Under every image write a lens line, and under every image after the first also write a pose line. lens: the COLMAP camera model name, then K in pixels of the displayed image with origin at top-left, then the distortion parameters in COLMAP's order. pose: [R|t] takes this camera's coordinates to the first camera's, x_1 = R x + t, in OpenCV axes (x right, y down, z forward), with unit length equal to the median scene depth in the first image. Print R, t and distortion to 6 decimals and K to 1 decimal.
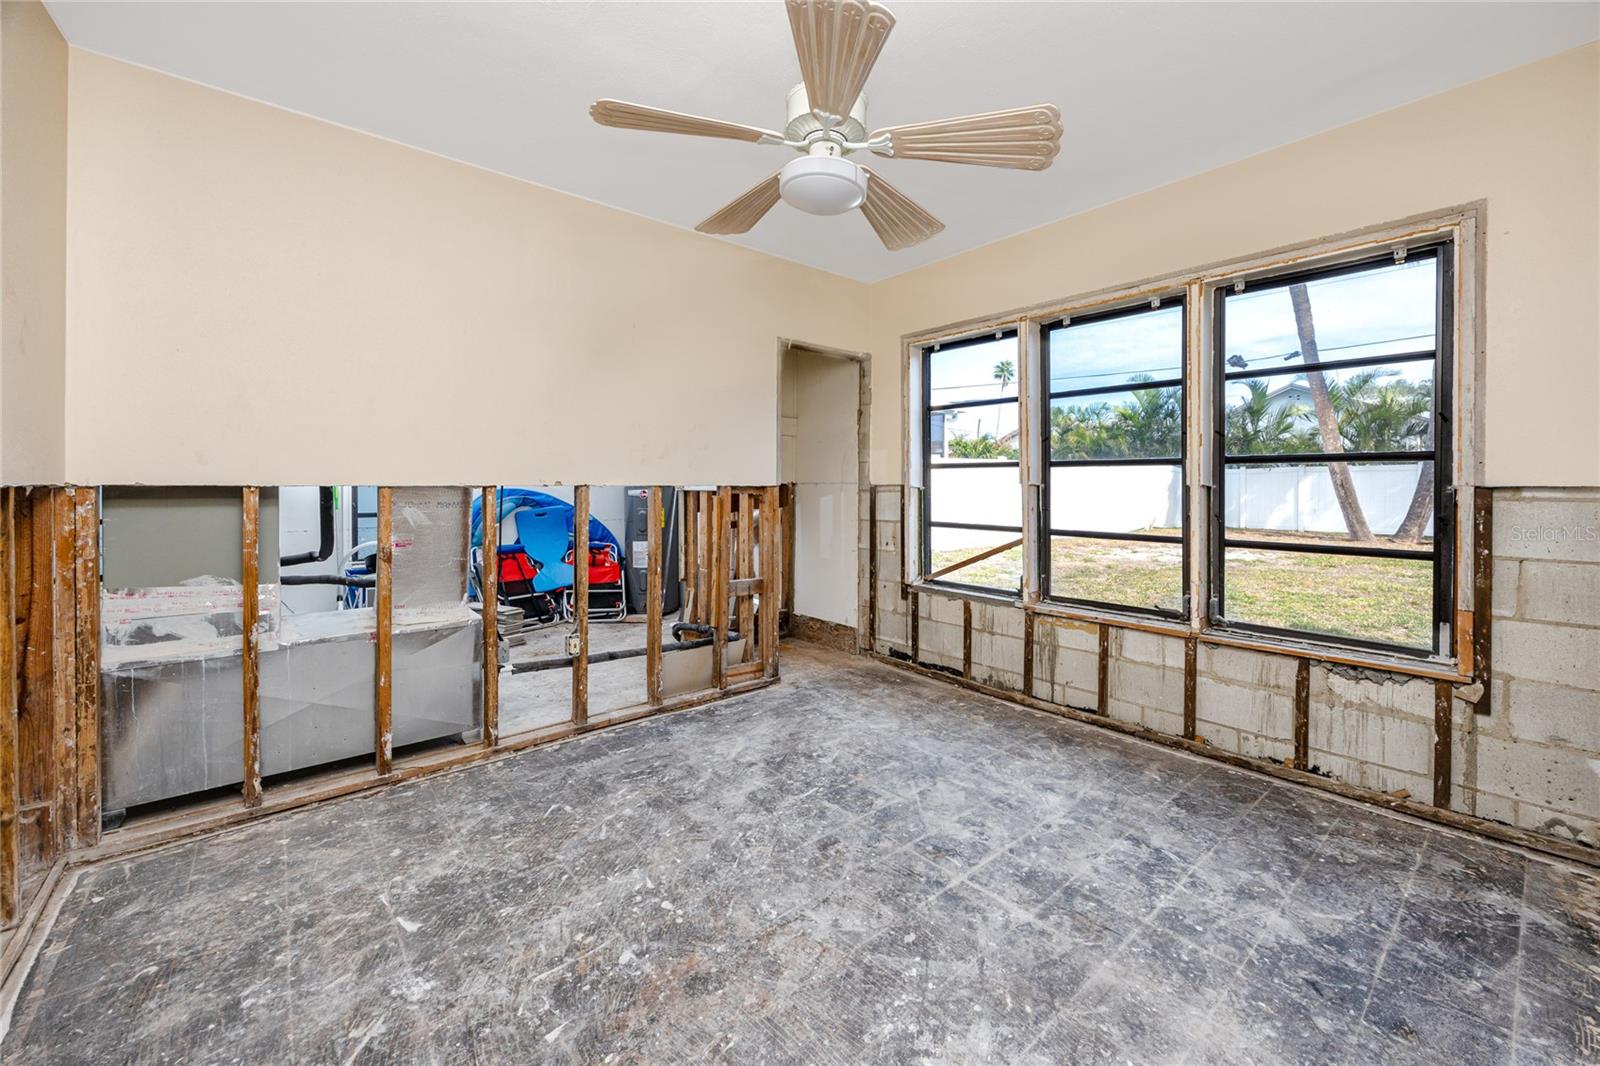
lens RADIAL K [[636.6, 0, 793.5], [0, 636.6, 487.1], [0, 0, 1]] dist [-0.004074, 0.001392]
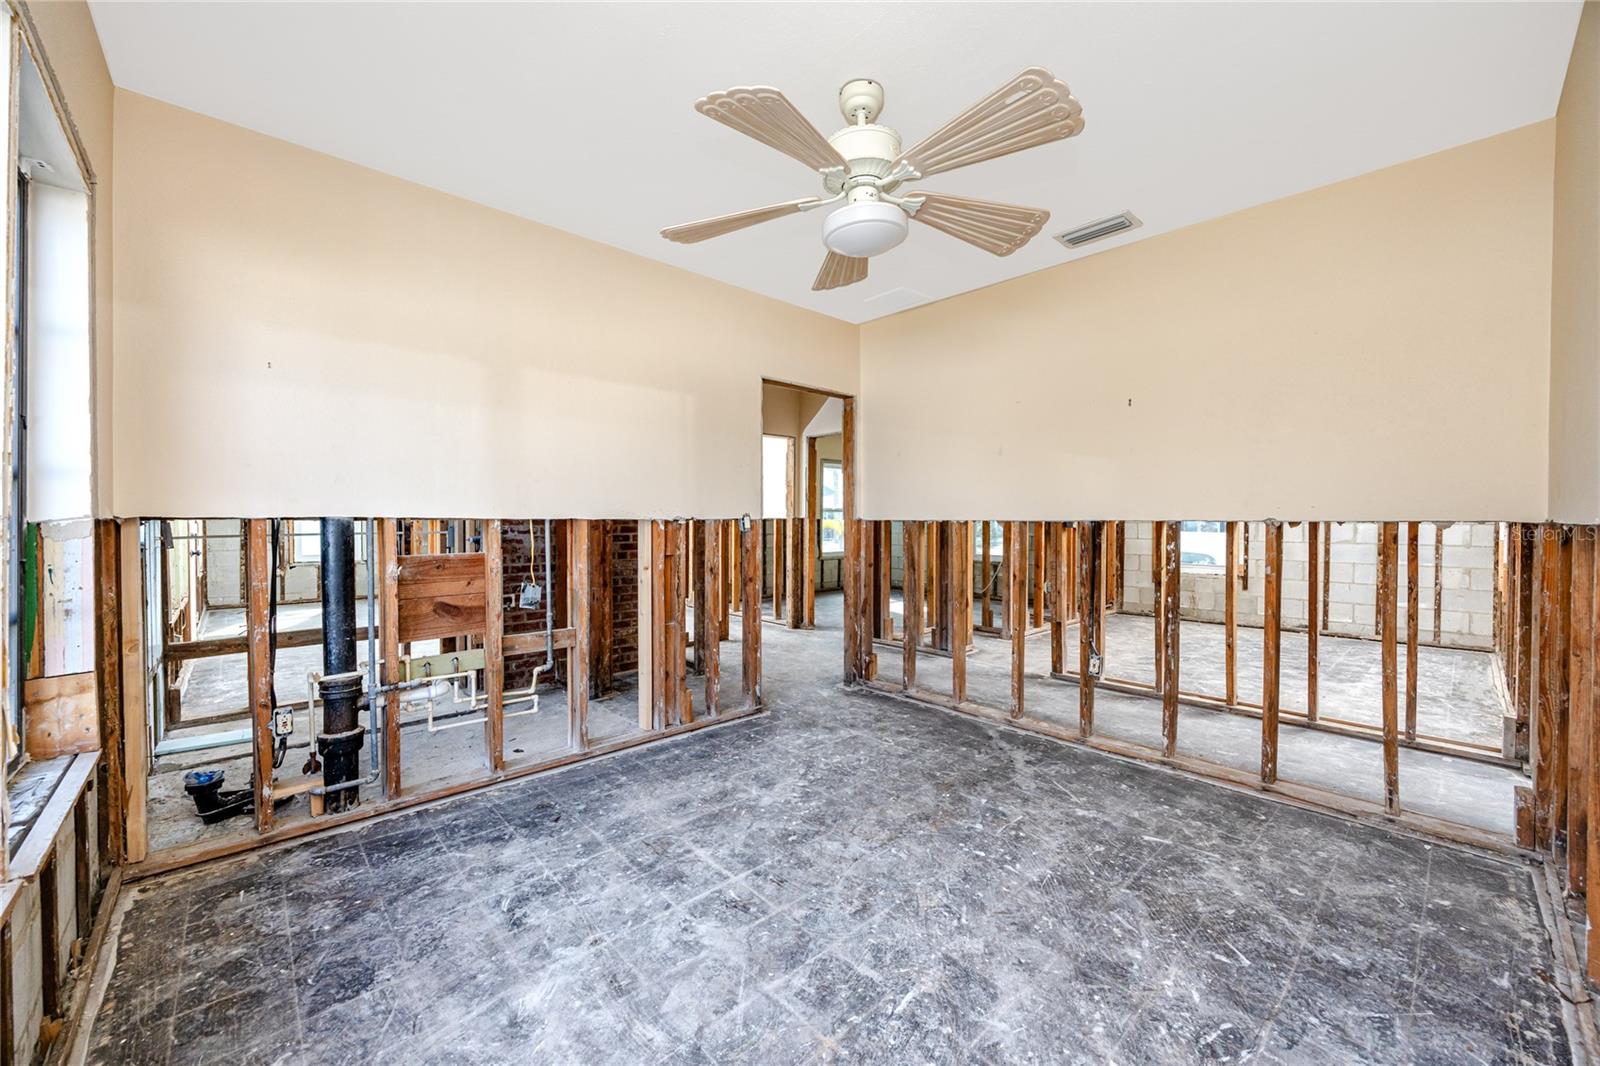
lens RADIAL K [[616.0, 0, 806.5], [0, 616.0, 529.6], [0, 0, 1]] dist [-0.004641, 0.000466]
pose [[-0.997528, 0.001278, -0.070256, 0.196511], [-0.000077, 0.999814, 0.019274, -0.005506], [0.070267, 0.019232, -0.997343, 1.875828]]
